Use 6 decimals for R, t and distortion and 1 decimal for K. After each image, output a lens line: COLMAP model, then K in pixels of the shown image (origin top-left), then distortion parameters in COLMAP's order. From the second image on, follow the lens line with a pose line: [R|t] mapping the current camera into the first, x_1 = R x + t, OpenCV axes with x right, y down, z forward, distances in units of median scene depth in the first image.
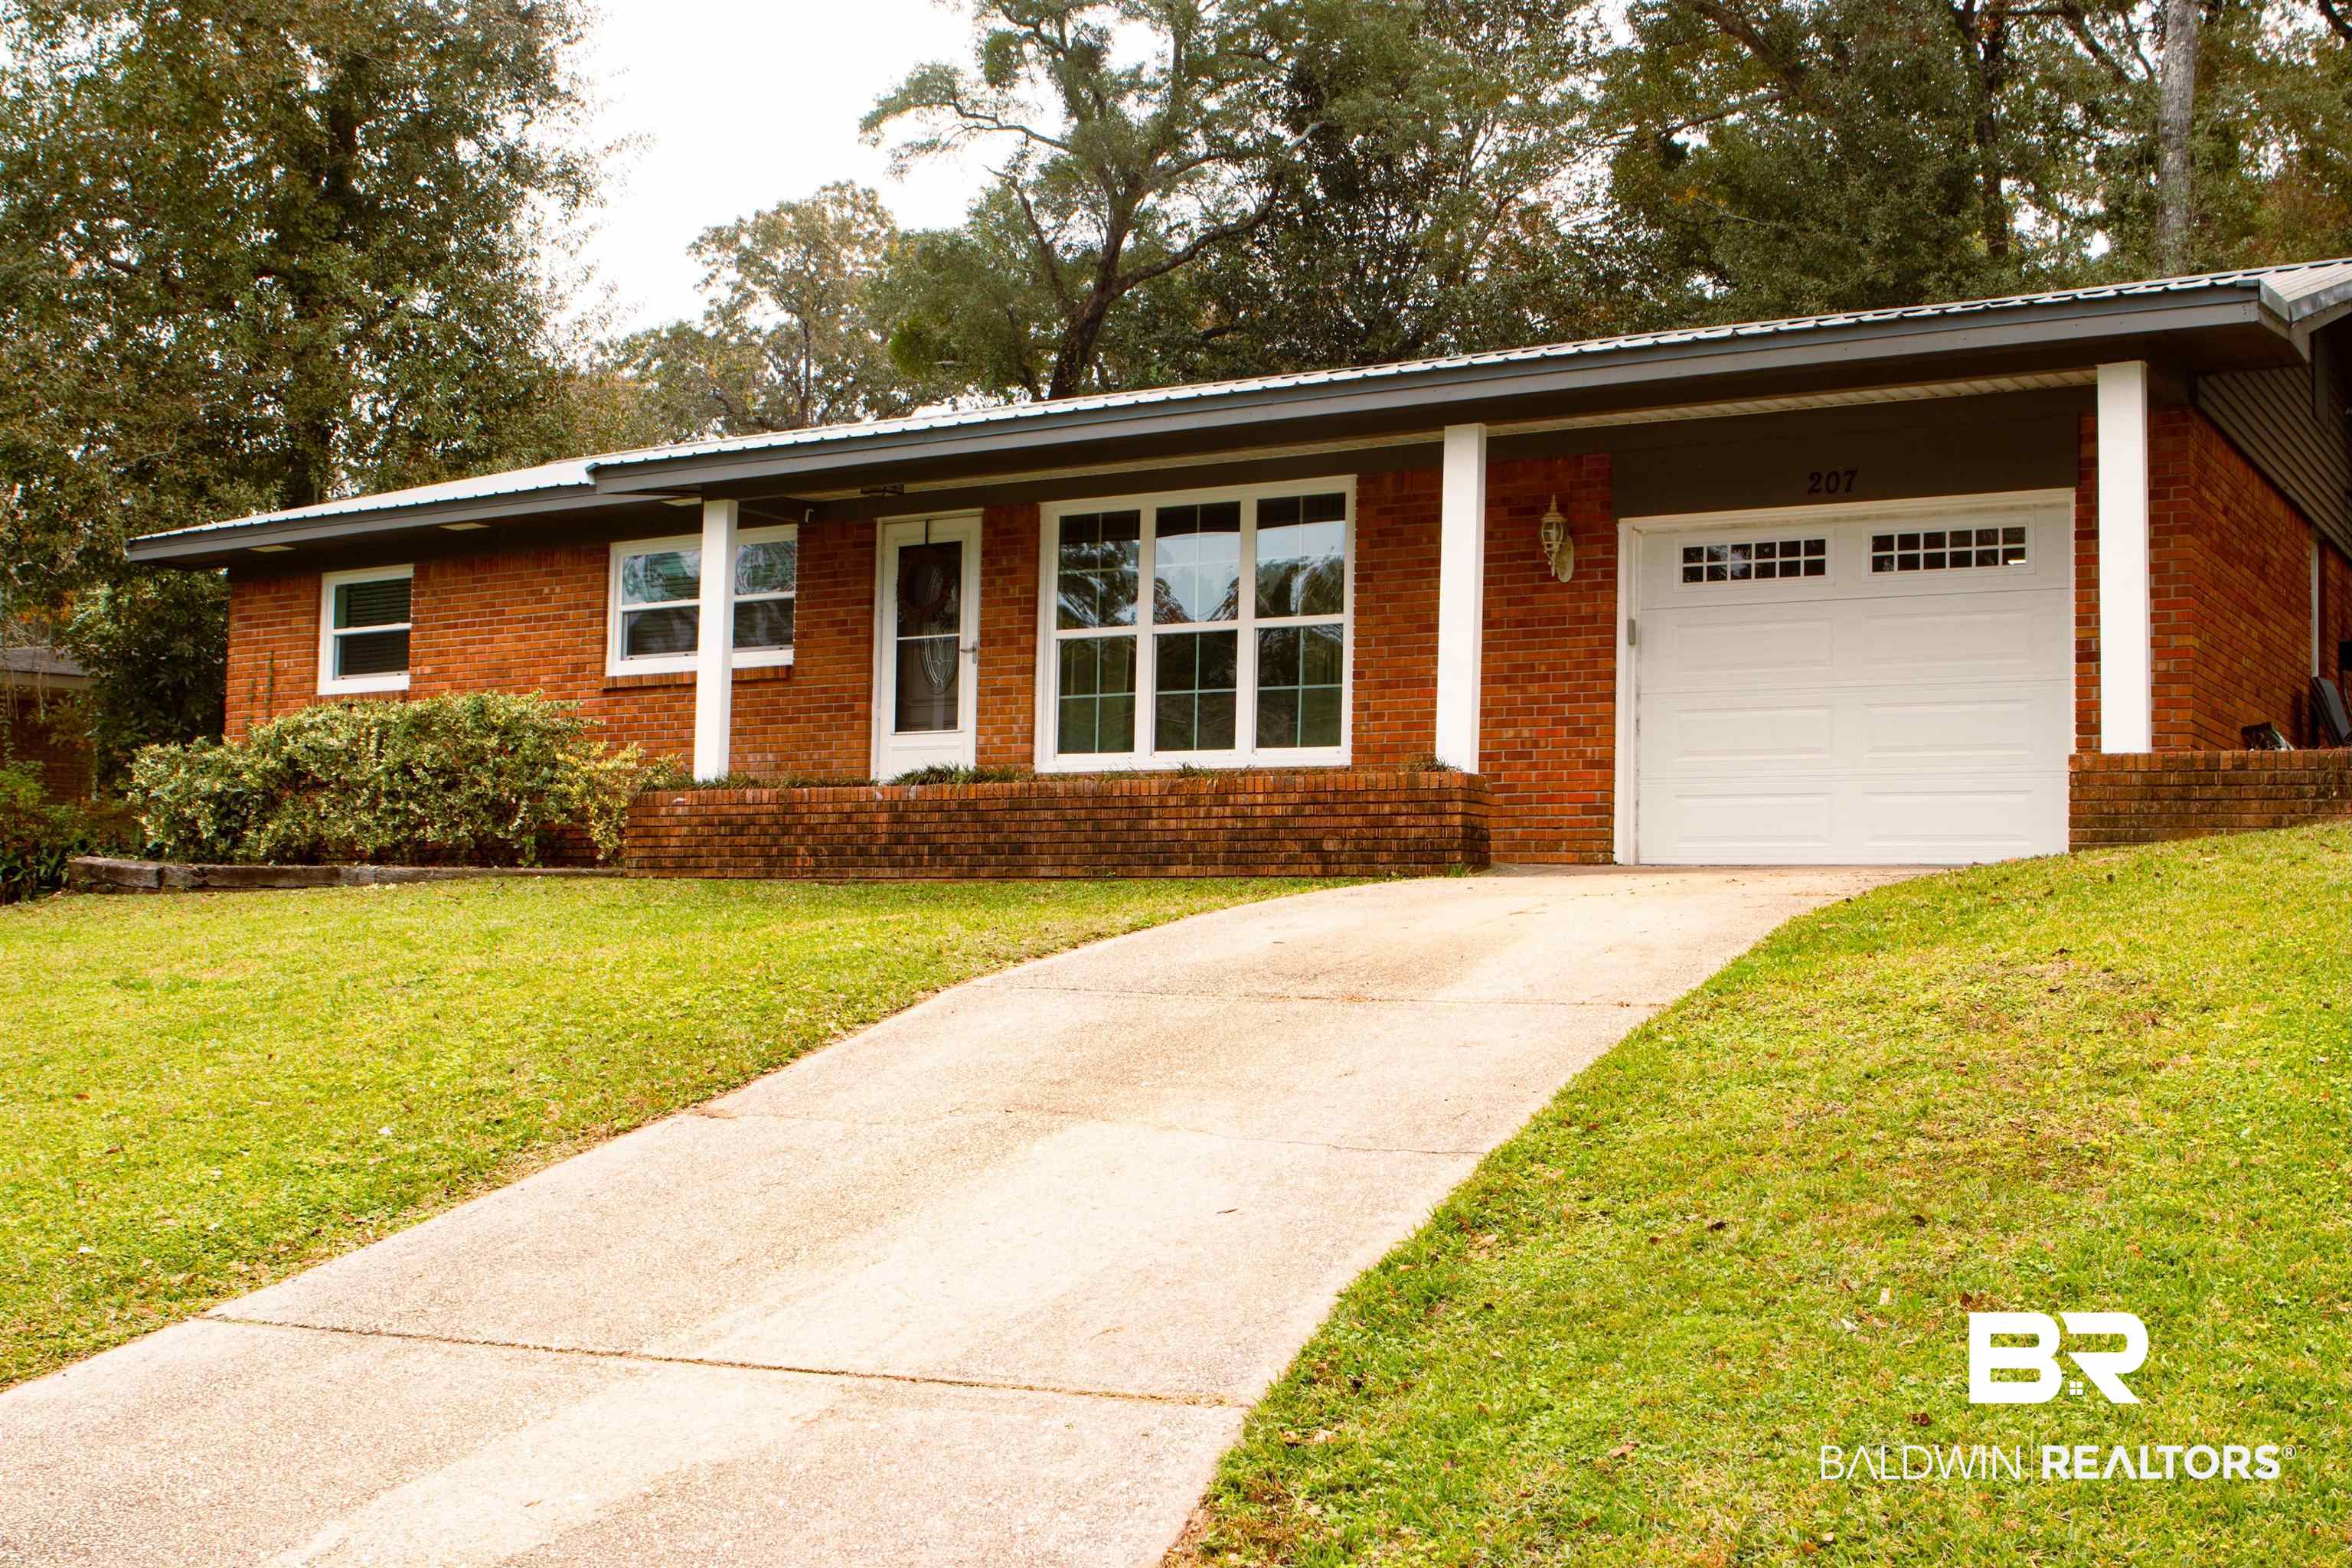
lens RADIAL K [[2754.9, 0, 1176.0], [0, 2754.9, 784.0], [0, 0, 1]] dist [-0.096244, 0.007013]
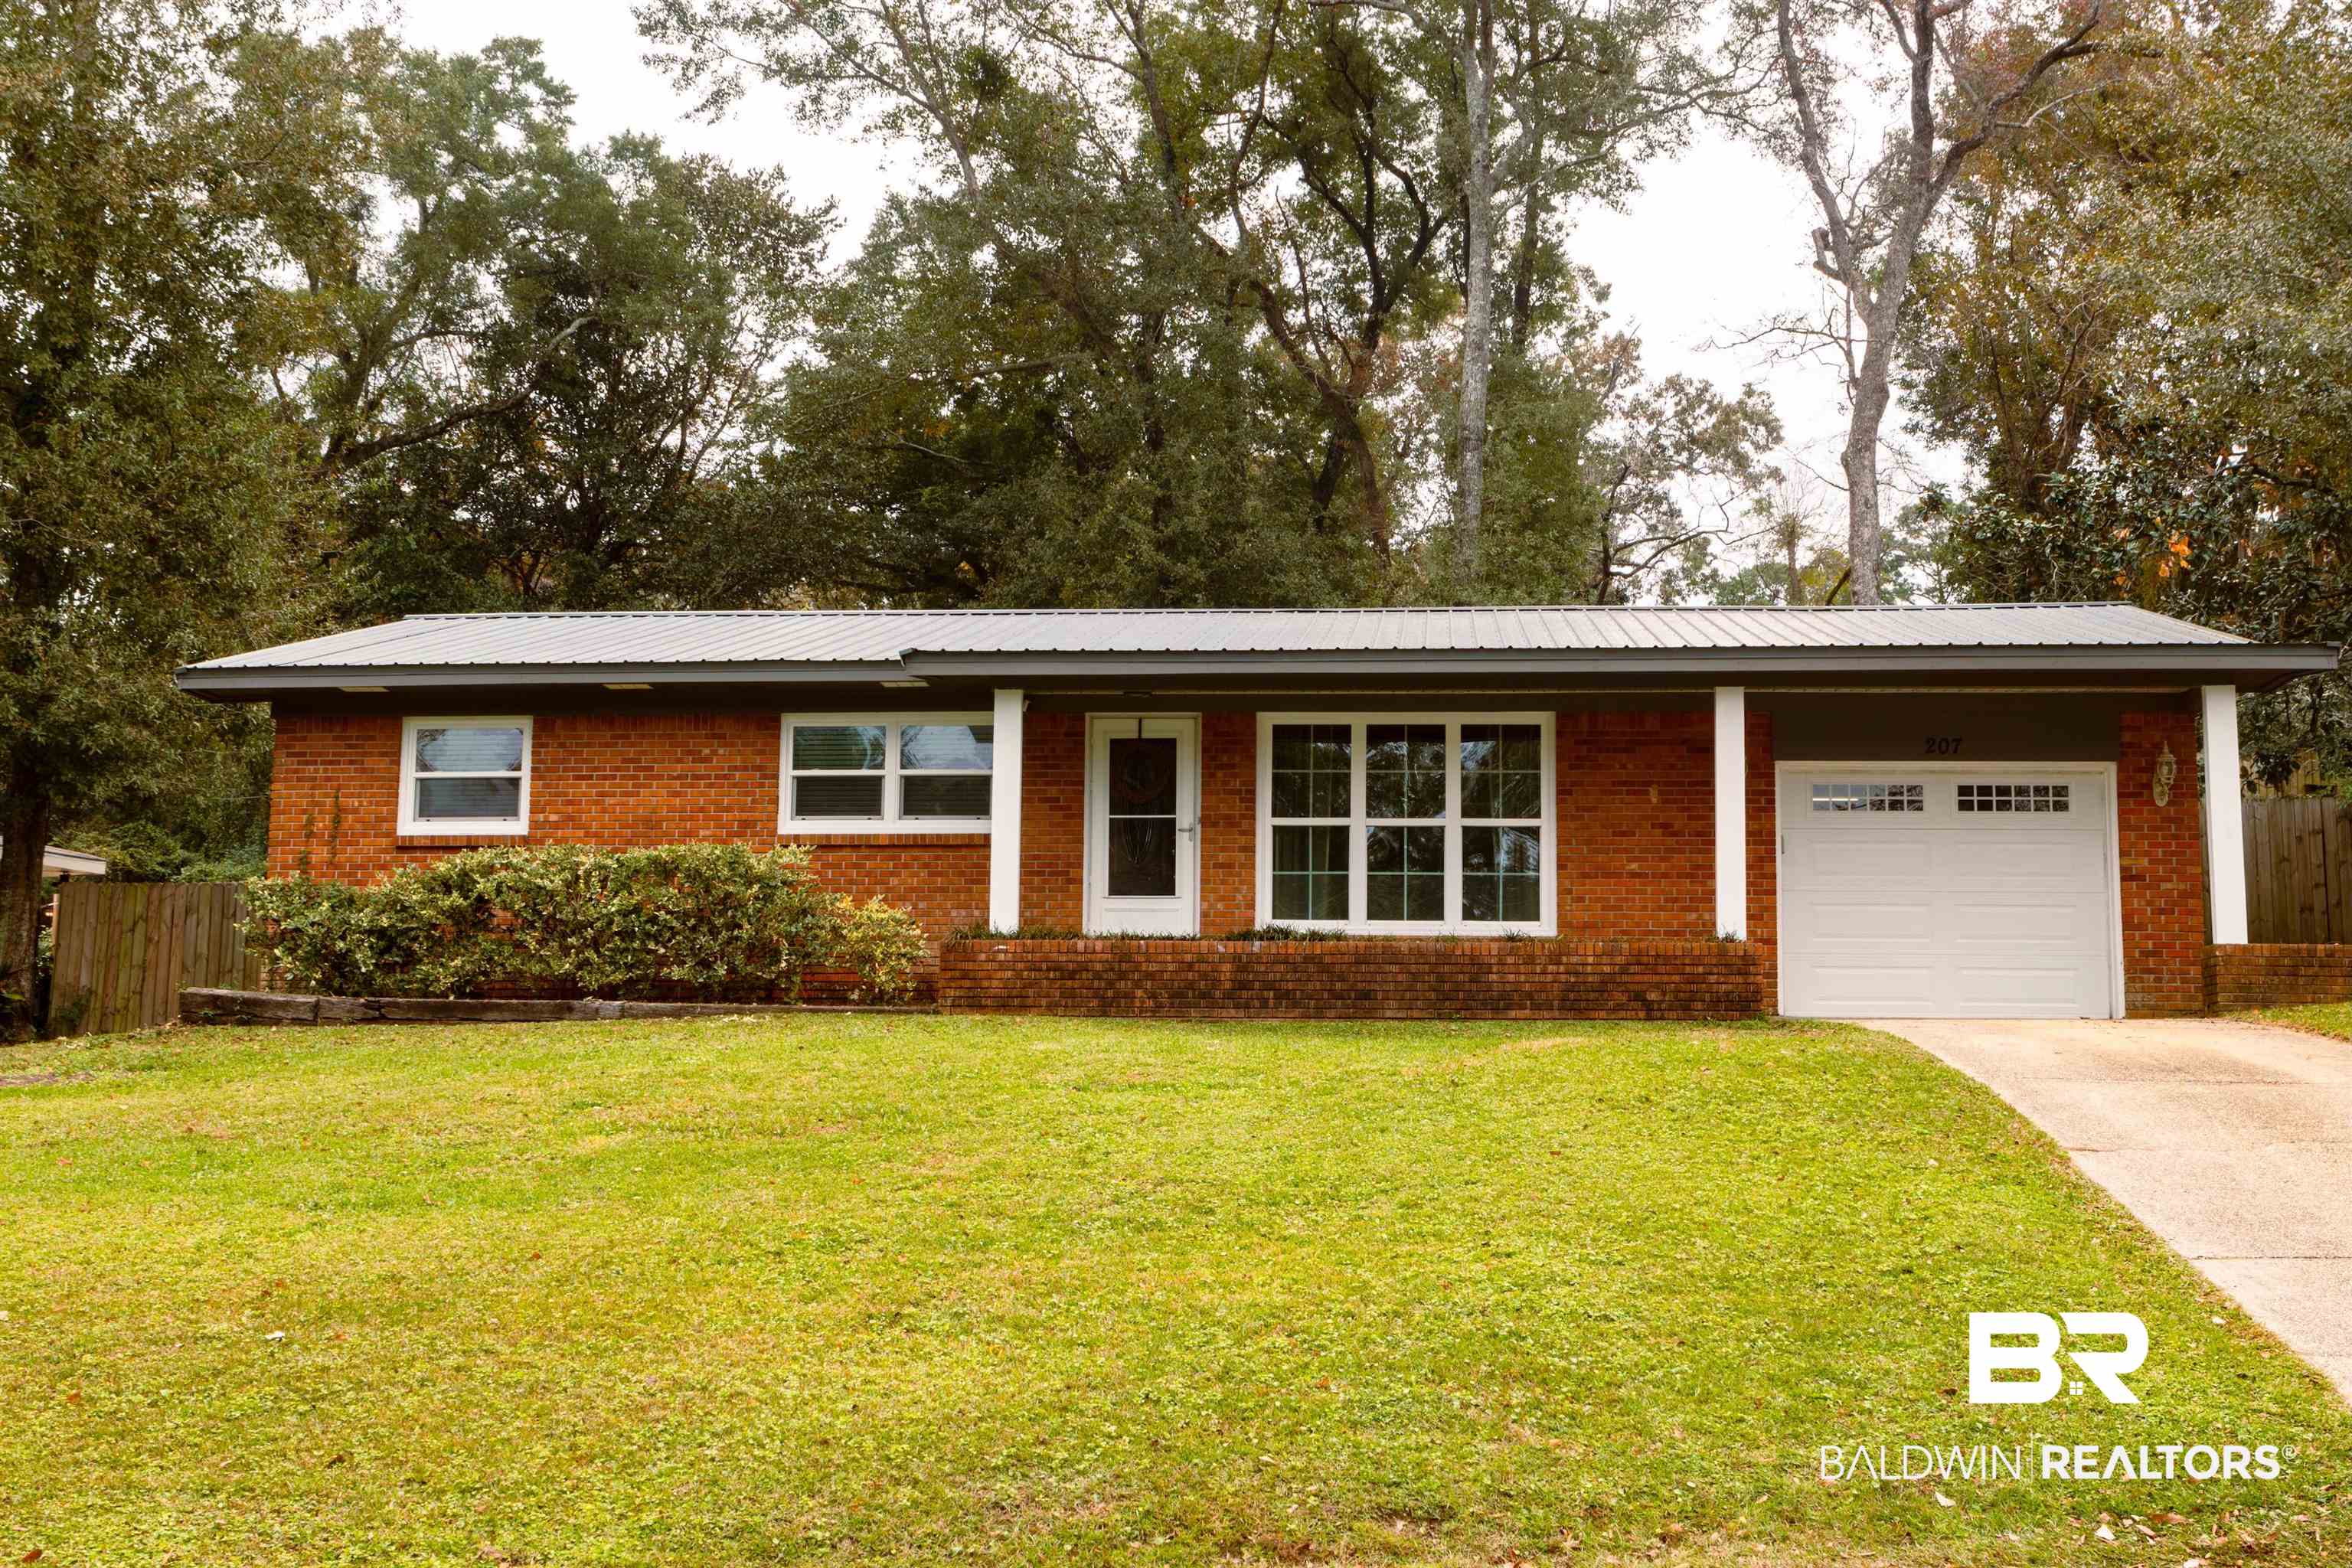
lens RADIAL K [[2702.6, 0, 1176.0], [0, 2702.6, 784.0], [0, 0, 1]] dist [-0.017010, -0.013990]
pose [[0.886907, 0.057339, 0.458375, -0.637551], [-0.026212, 0.996915, -0.073988, 0.019249], [-0.461203, 0.053606, 0.885674, -0.041766]]
